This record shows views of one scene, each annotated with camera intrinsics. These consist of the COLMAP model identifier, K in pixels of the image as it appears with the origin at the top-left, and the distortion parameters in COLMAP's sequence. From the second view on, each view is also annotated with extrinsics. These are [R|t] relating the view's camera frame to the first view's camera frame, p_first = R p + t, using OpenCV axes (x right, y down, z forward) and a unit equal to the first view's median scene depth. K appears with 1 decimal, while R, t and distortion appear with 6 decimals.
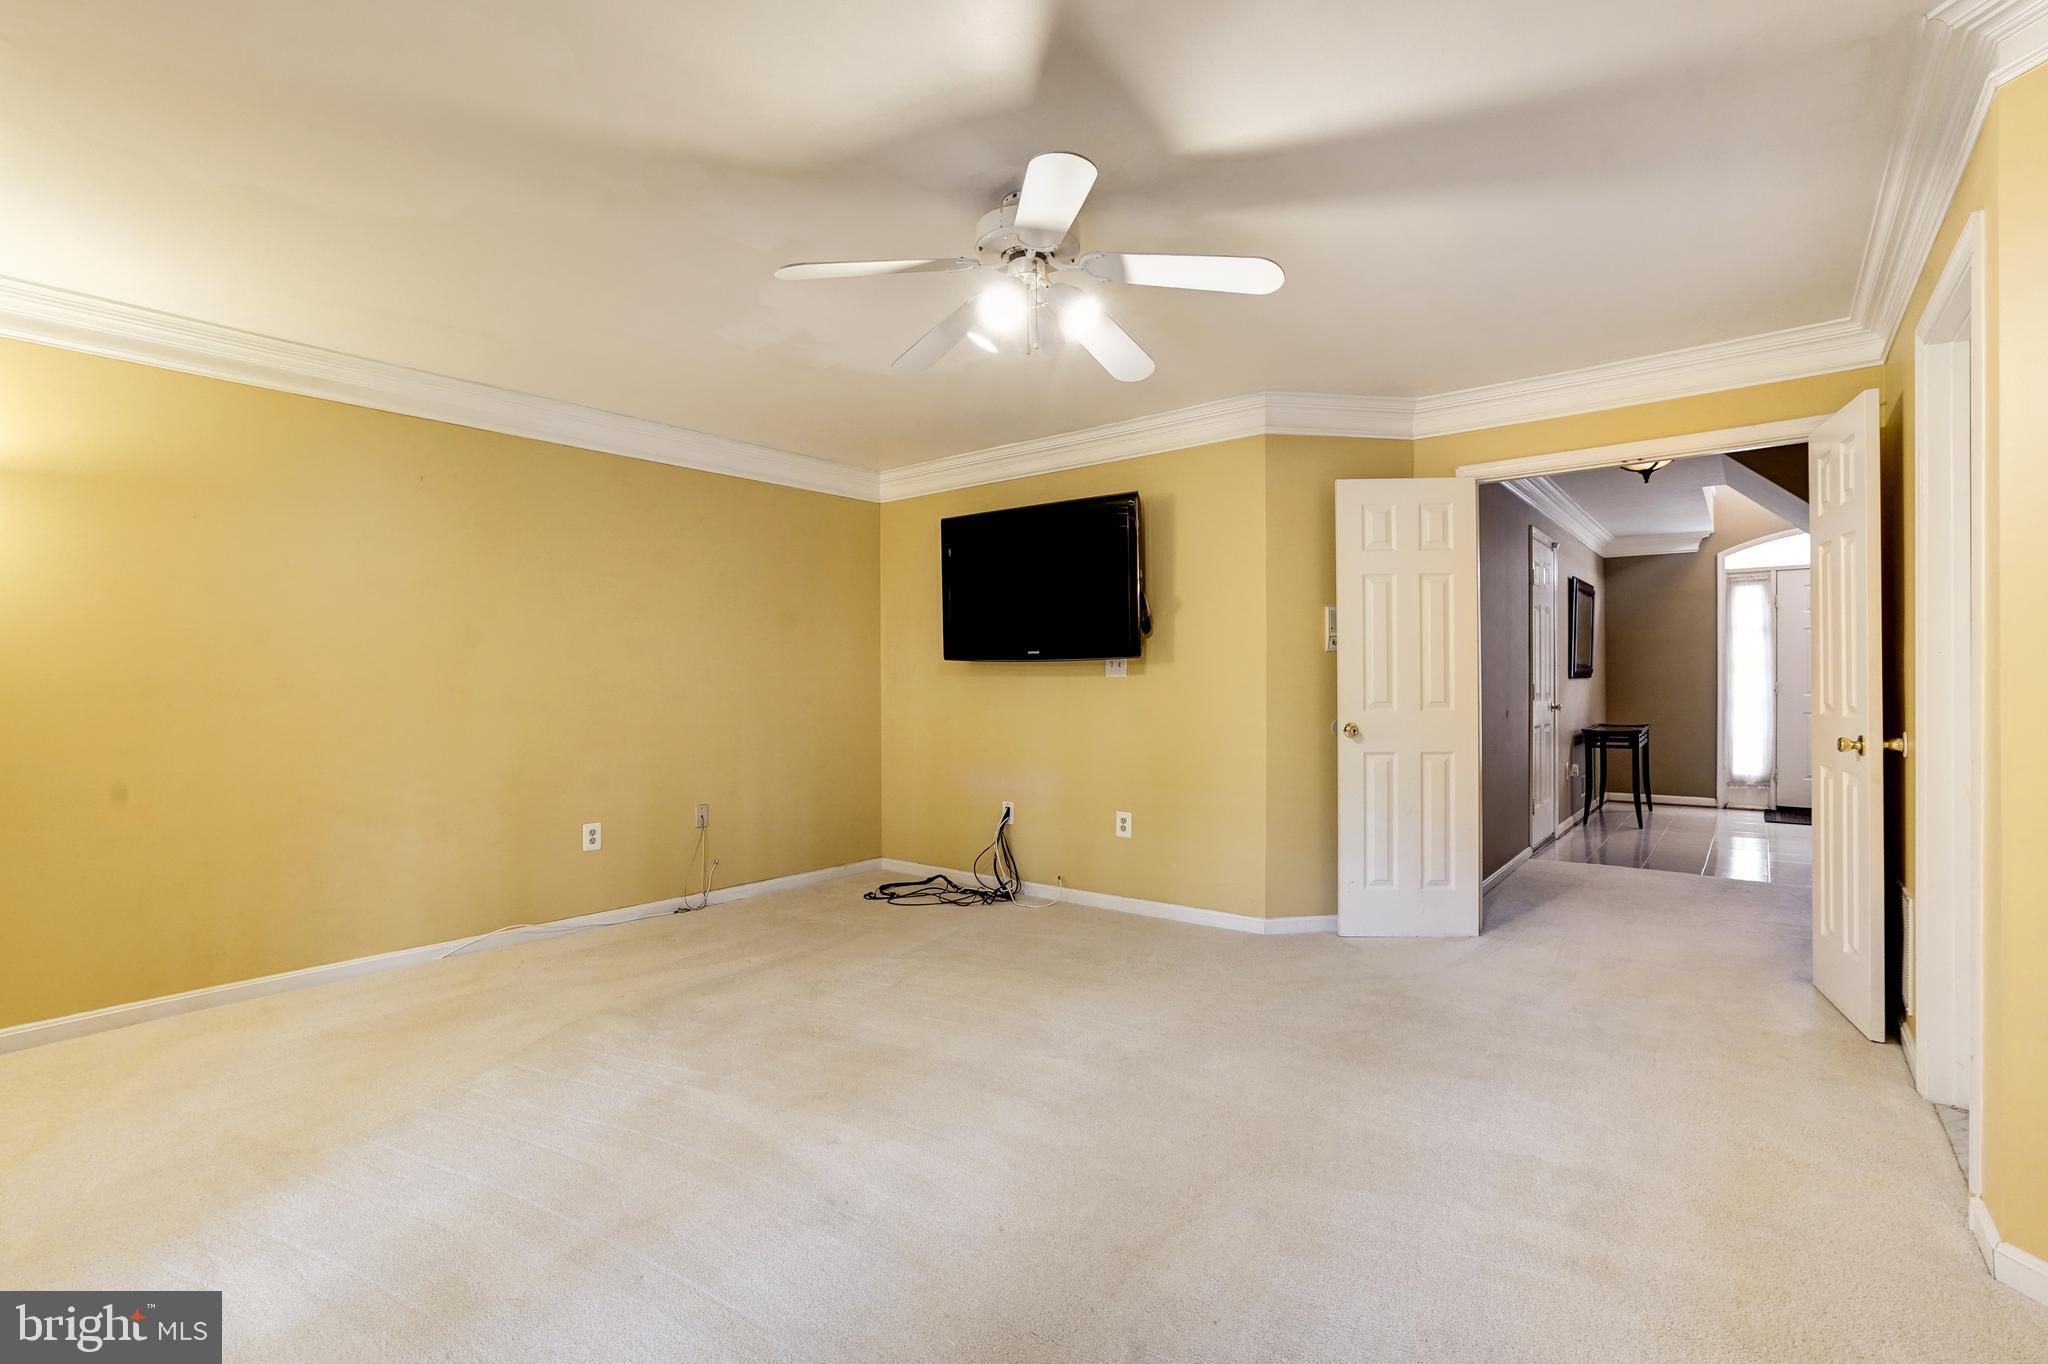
lens RADIAL K [[946.2, 0, 1018.9], [0, 946.2, 678.4], [0, 0, 1]] dist [-0.037564, 0.013581]
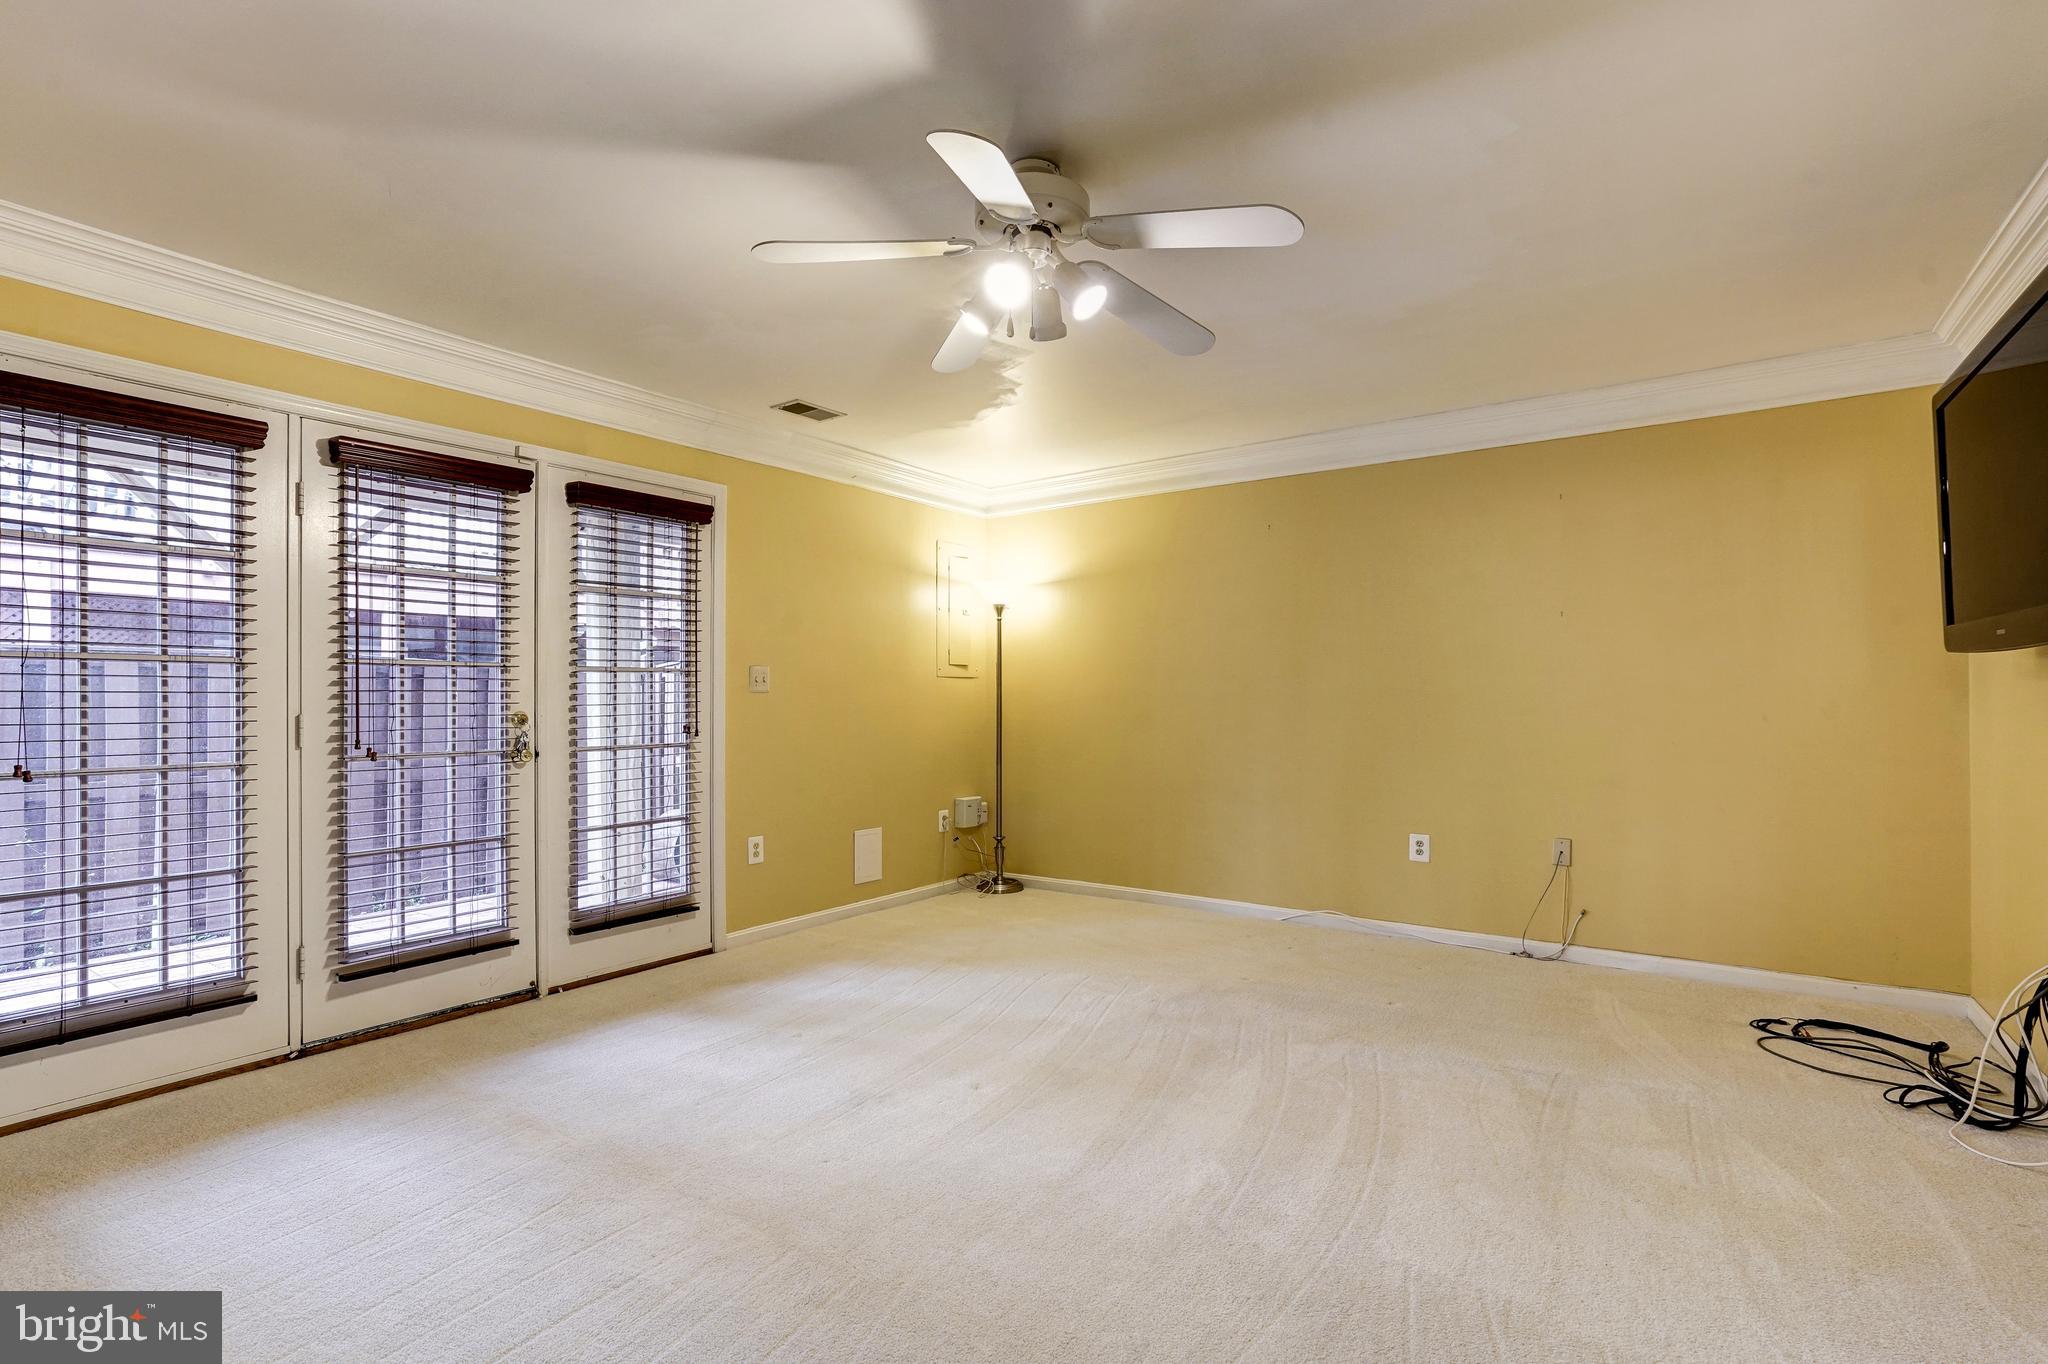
lens RADIAL K [[946.2, 0, 1024.5], [0, 946.2, 694.7], [0, 0, 1]] dist [-0.037564, 0.013581]
pose [[0.051890, 0.004422, -0.998643, 0.520186], [0.004629, 0.999978, 0.004668, -0.000201], [0.998642, -0.004865, 0.051868, 0.533621]]
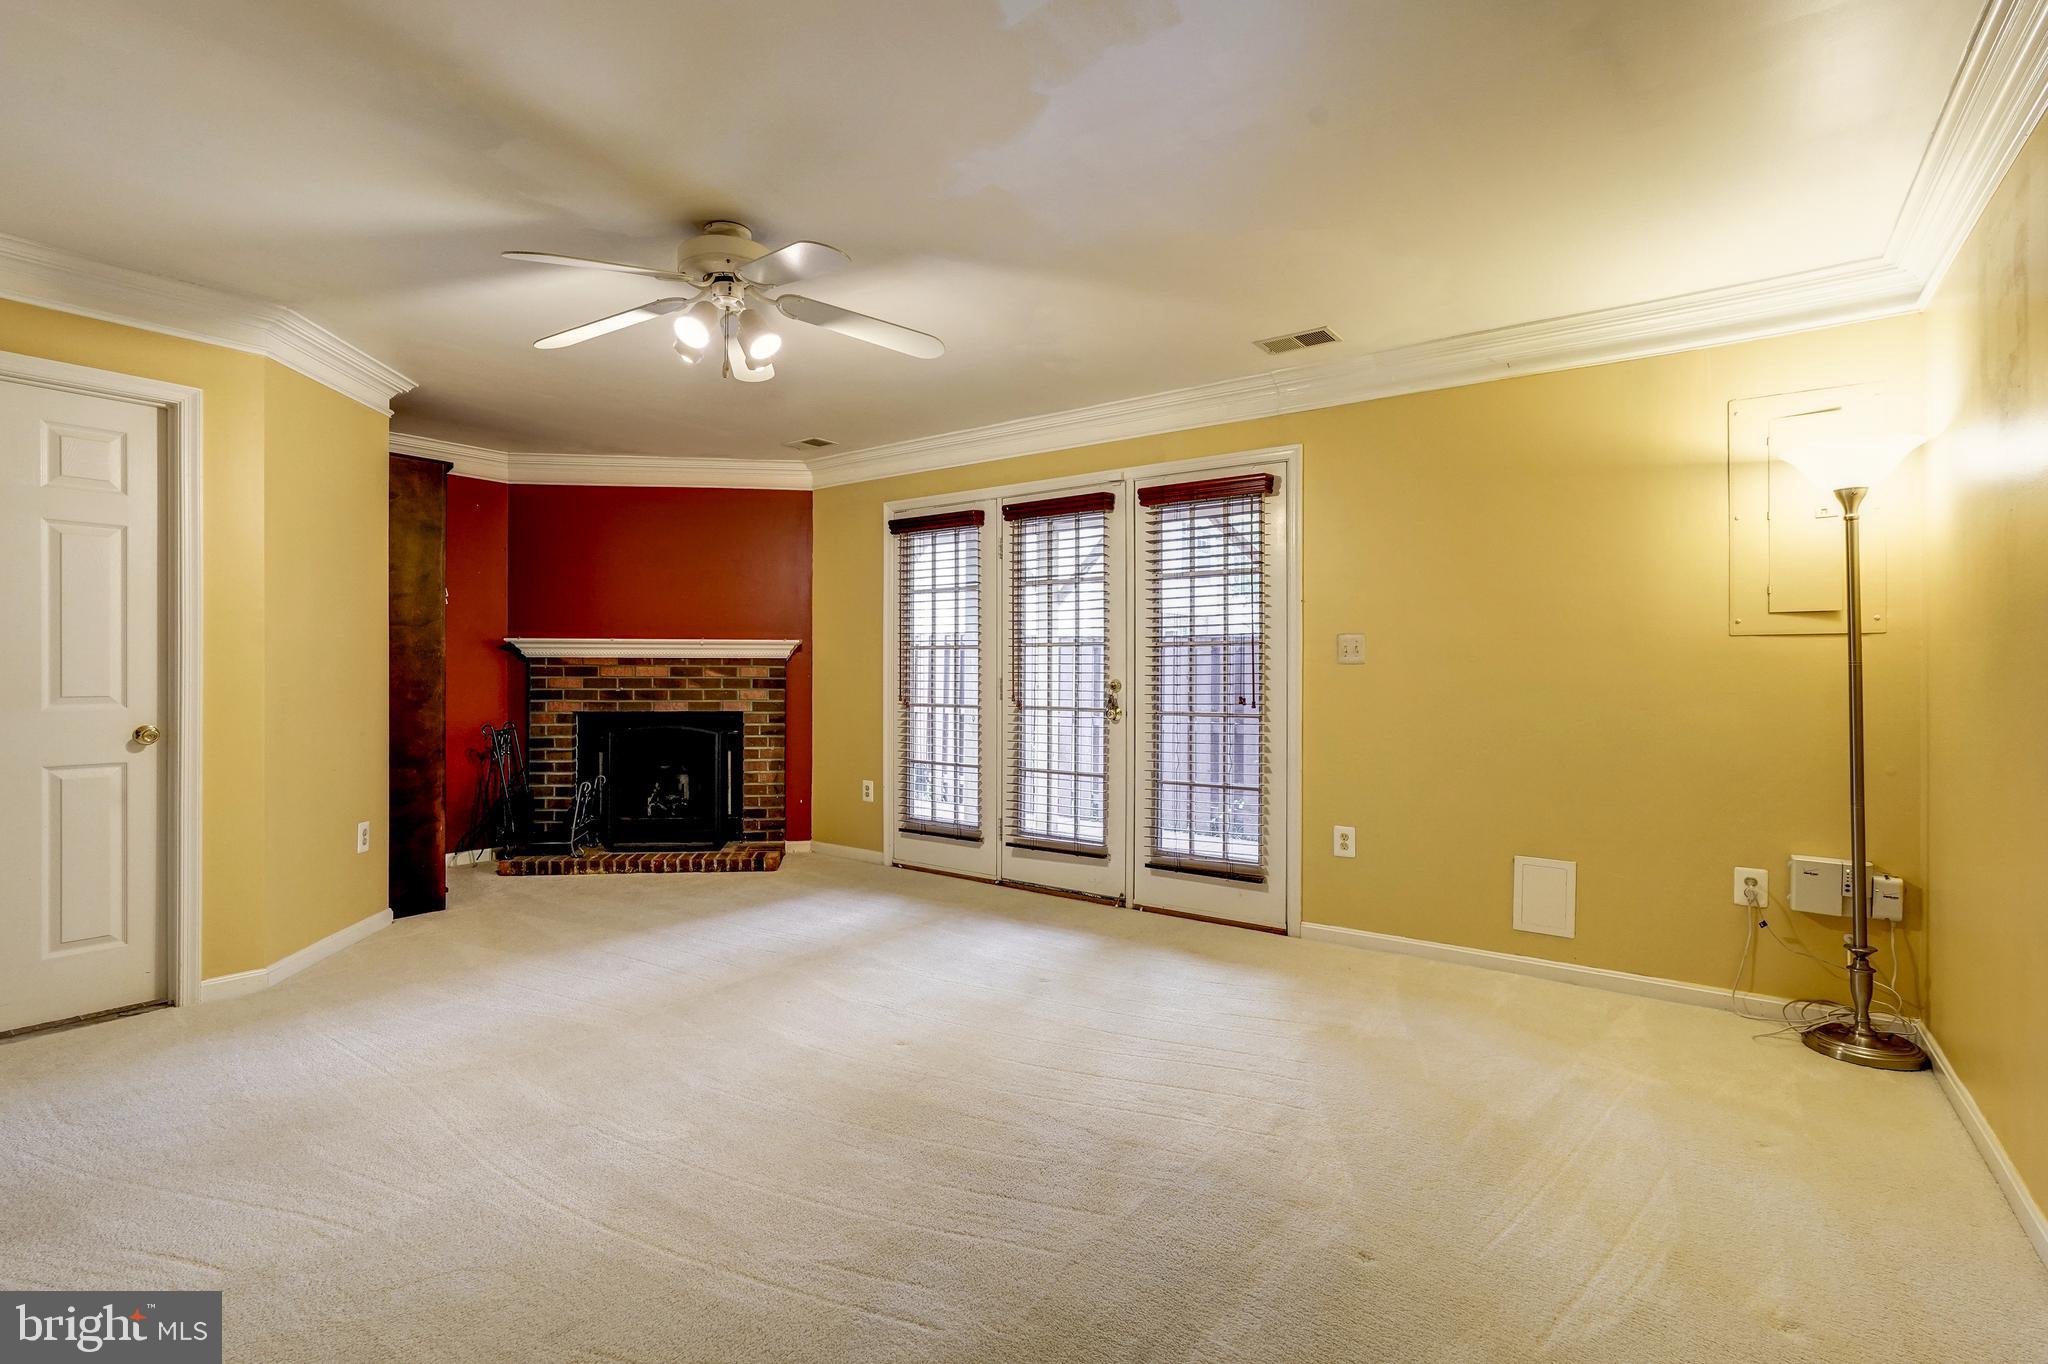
lens RADIAL K [[946.2, 0, 1033.0], [0, 946.2, 678.0], [0, 0, 1]] dist [-0.037564, 0.013581]
pose [[-0.998847, -0.001320, -0.047987, -0.157621], [-0.001315, 0.999999, -0.000136, 0.014417], [0.047988, -0.000073, -0.998848, 1.170687]]
